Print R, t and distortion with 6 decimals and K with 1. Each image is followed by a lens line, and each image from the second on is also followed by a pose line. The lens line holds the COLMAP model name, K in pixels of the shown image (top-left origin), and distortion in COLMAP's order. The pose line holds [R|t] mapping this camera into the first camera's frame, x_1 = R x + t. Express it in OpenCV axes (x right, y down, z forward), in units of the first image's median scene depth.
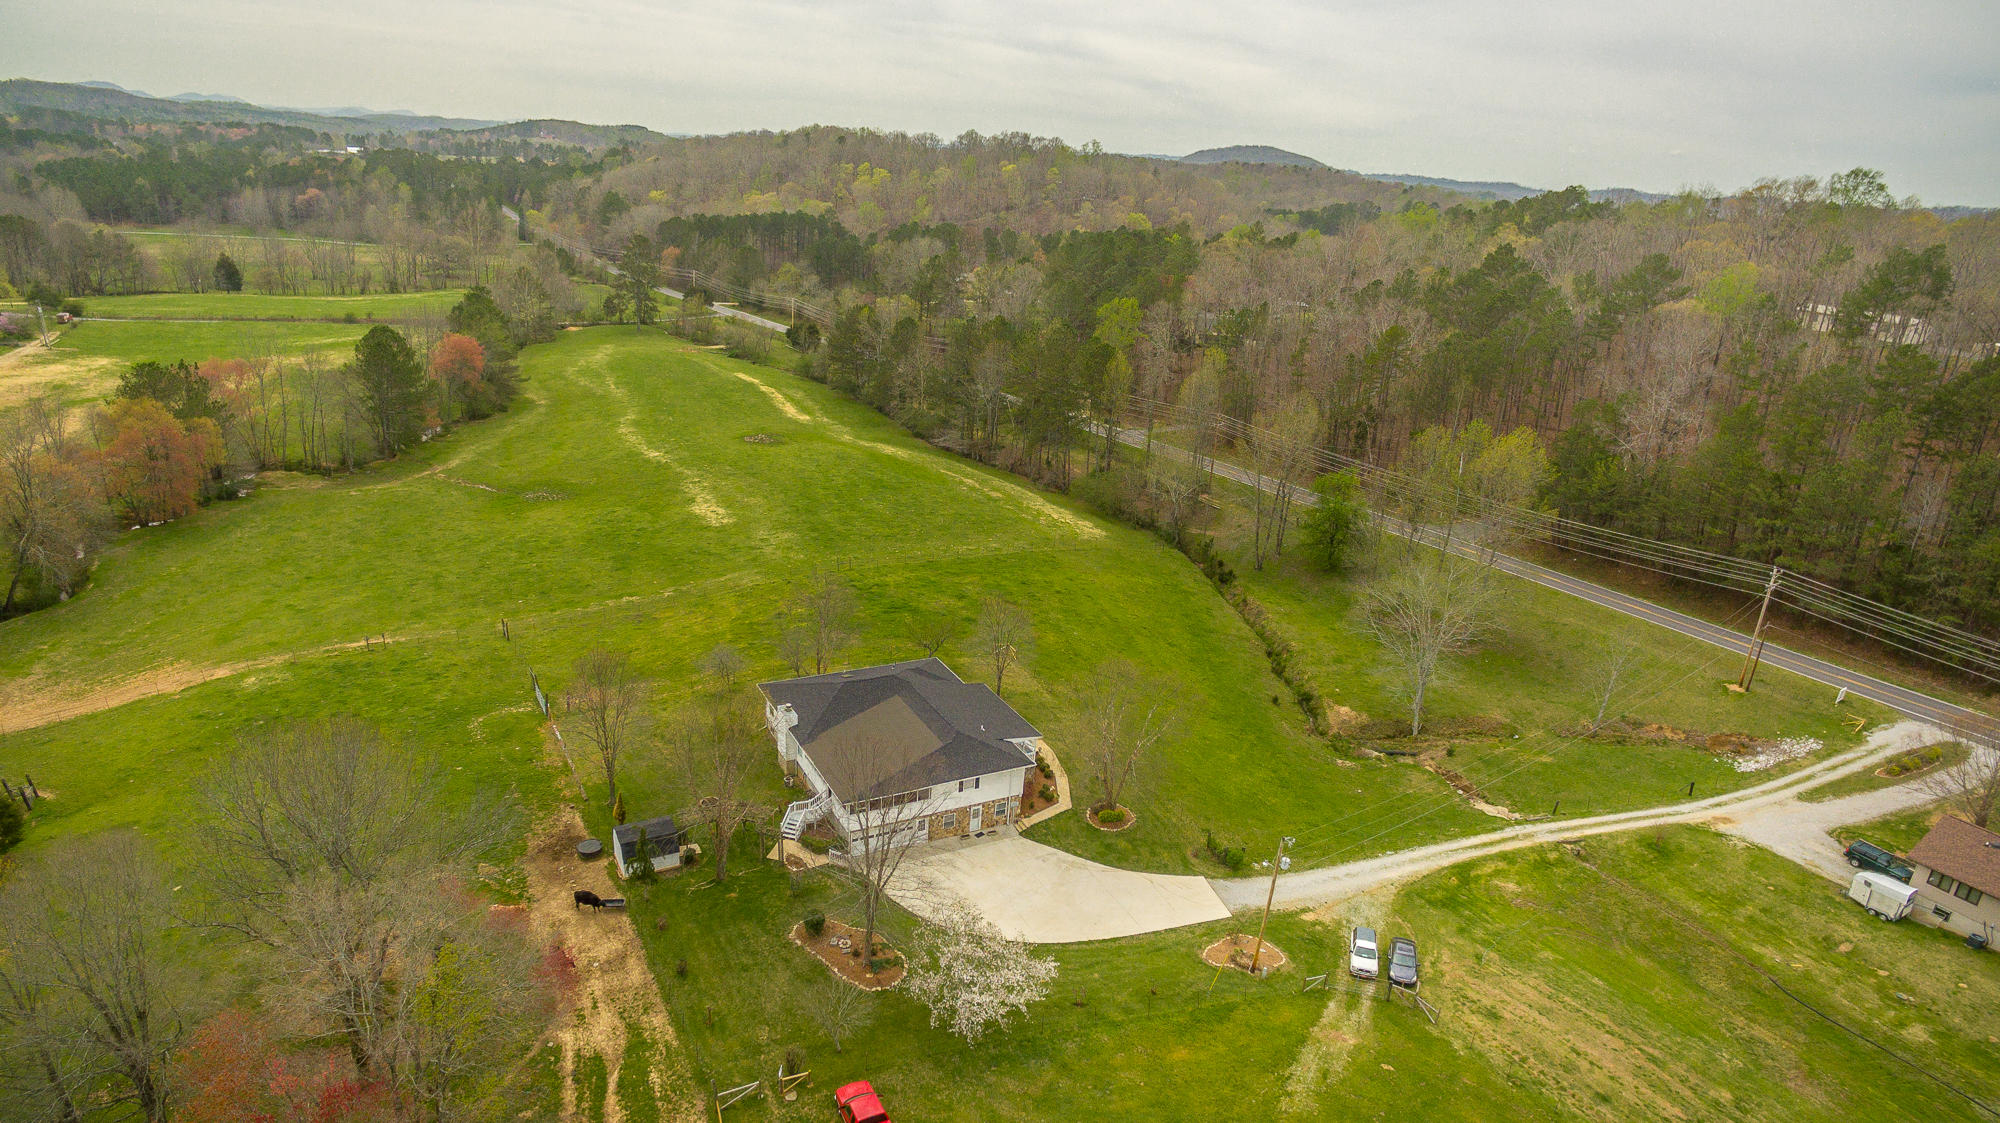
lens RADIAL K [[1162.5, 0, 997.6], [0, 1162.5, 567.5], [0, 0, 1]] dist [-0.122711, 0.088497]
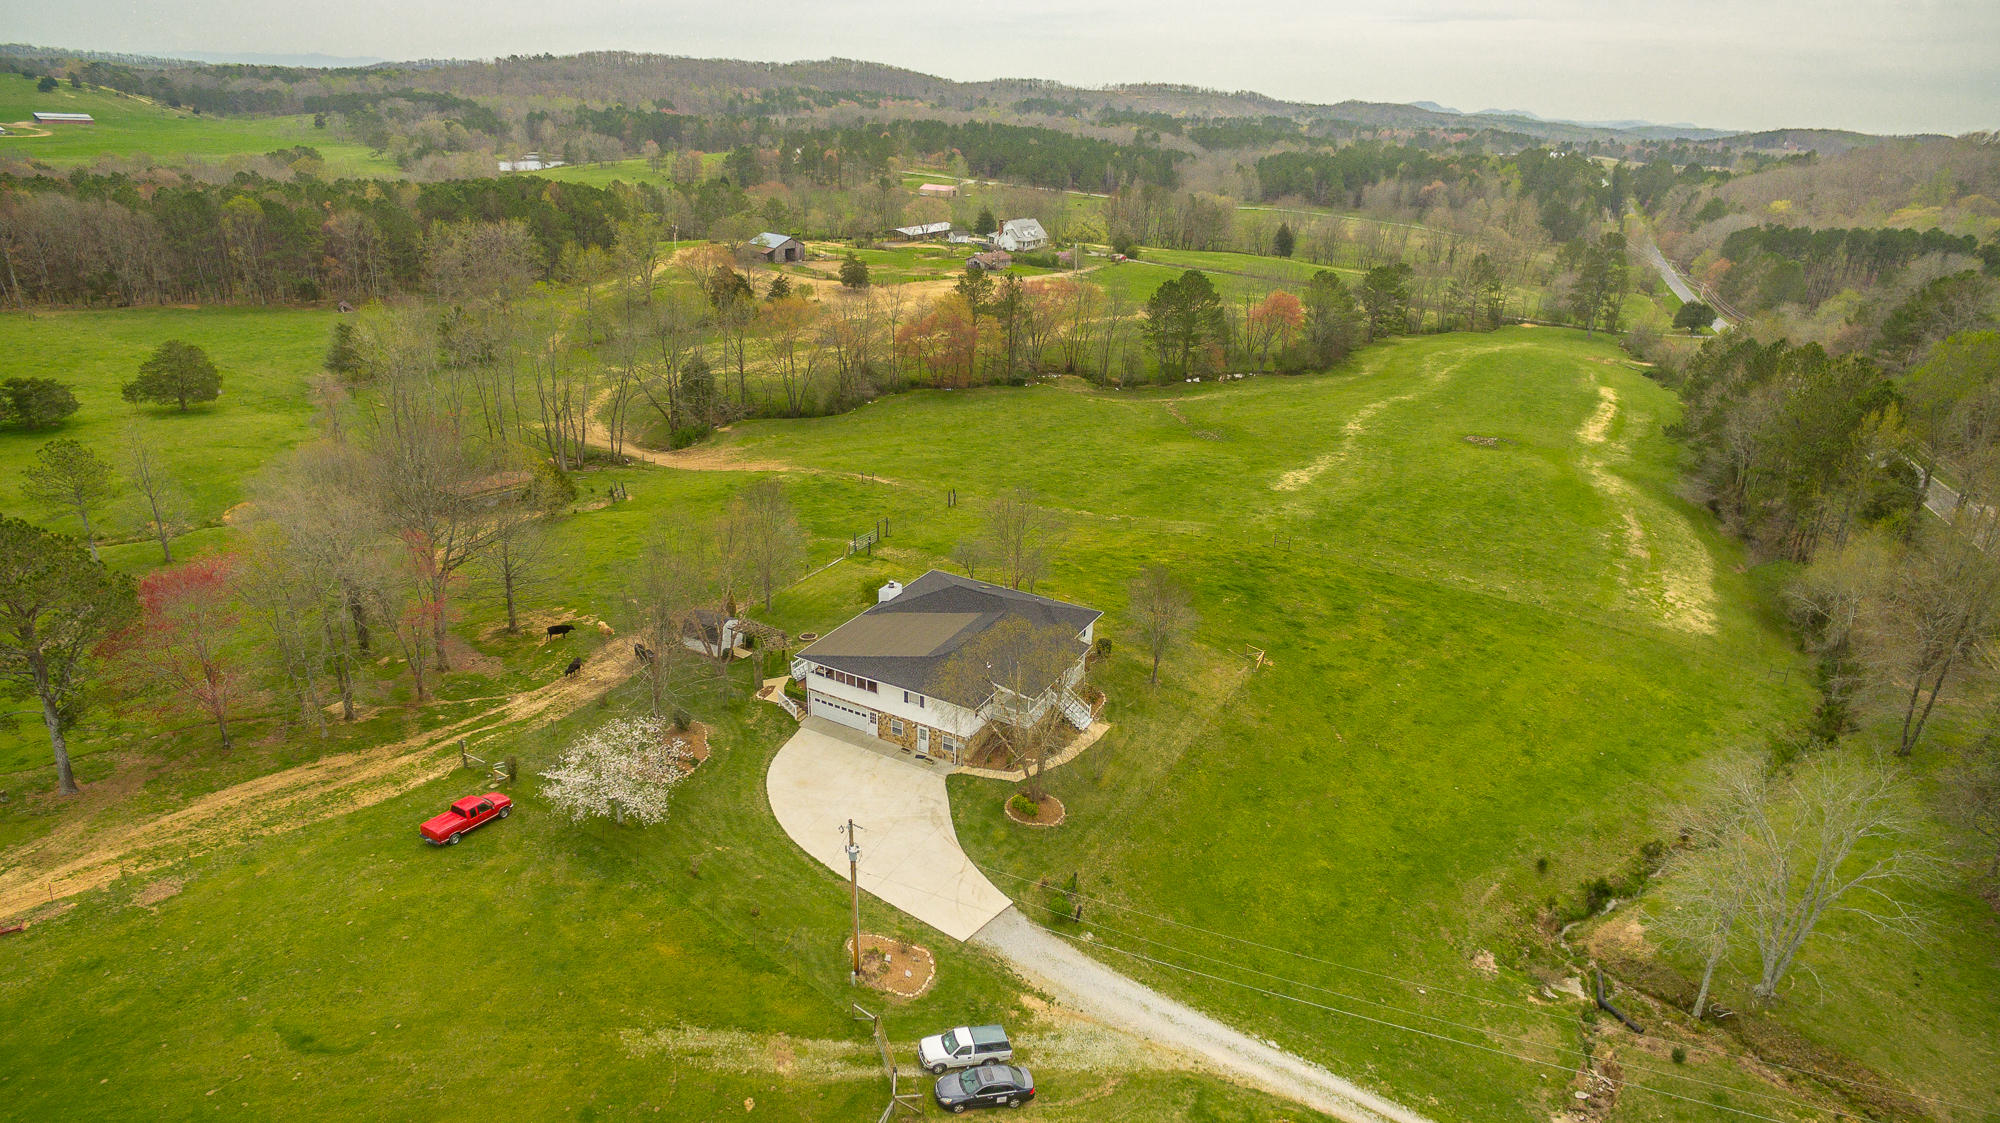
lens RADIAL K [[1162.5, 0, 997.6], [0, 1162.5, 567.5], [0, 0, 1]] dist [-0.122711, 0.088497]
pose [[0.556112, 0.274817, -0.784356, 0.646071], [-0.283004, 0.949965, 0.132190, -0.057847], [0.781439, 0.148464, 0.606062, 0.383077]]
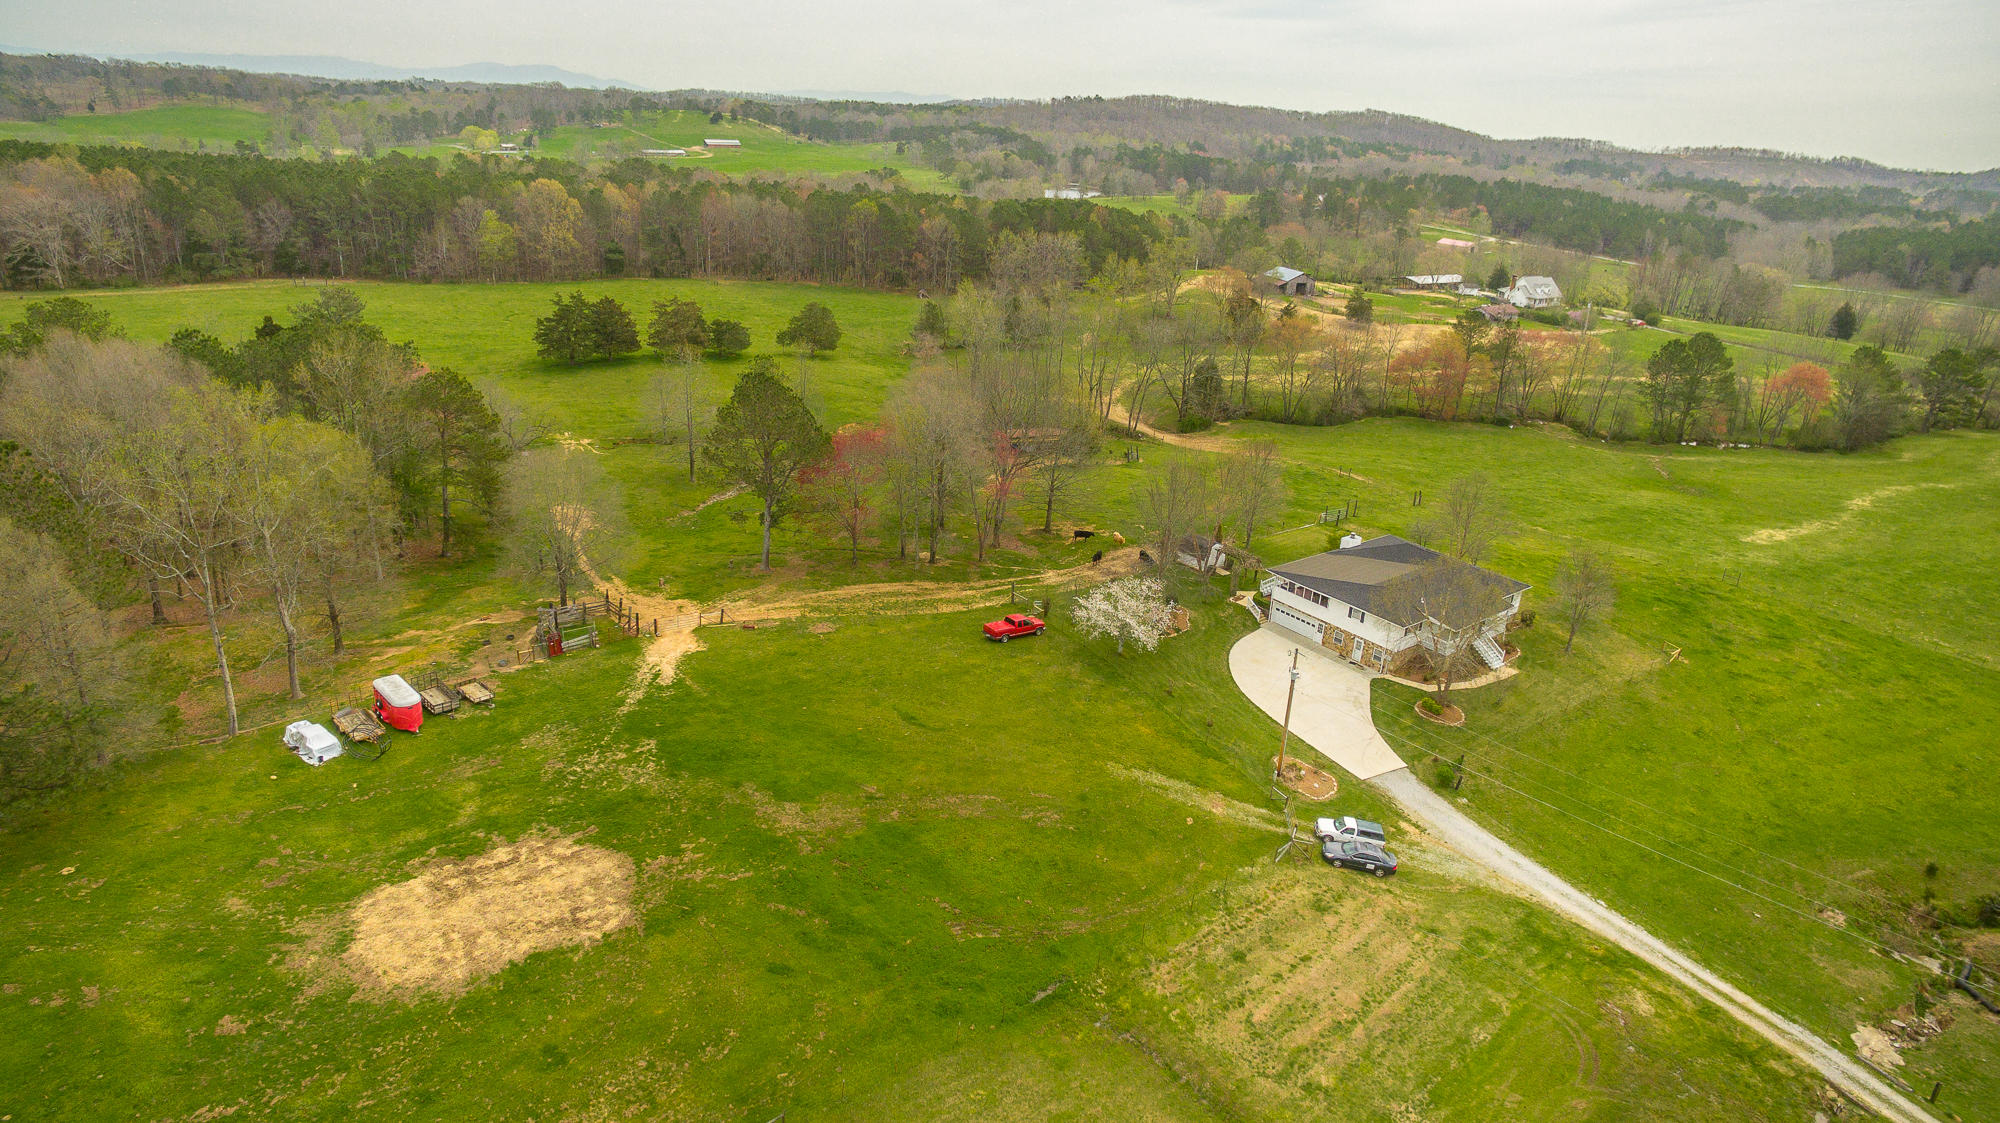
lens RADIAL K [[1162.5, 0, 997.6], [0, 1162.5, 567.5], [0, 0, 1]] dist [-0.122711, 0.088497]
pose [[0.164598, 0.306092, -0.937665, 0.884908], [-0.373310, 0.899248, 0.228020, 0.006721], [0.912988, 0.312508, 0.262282, 0.278559]]
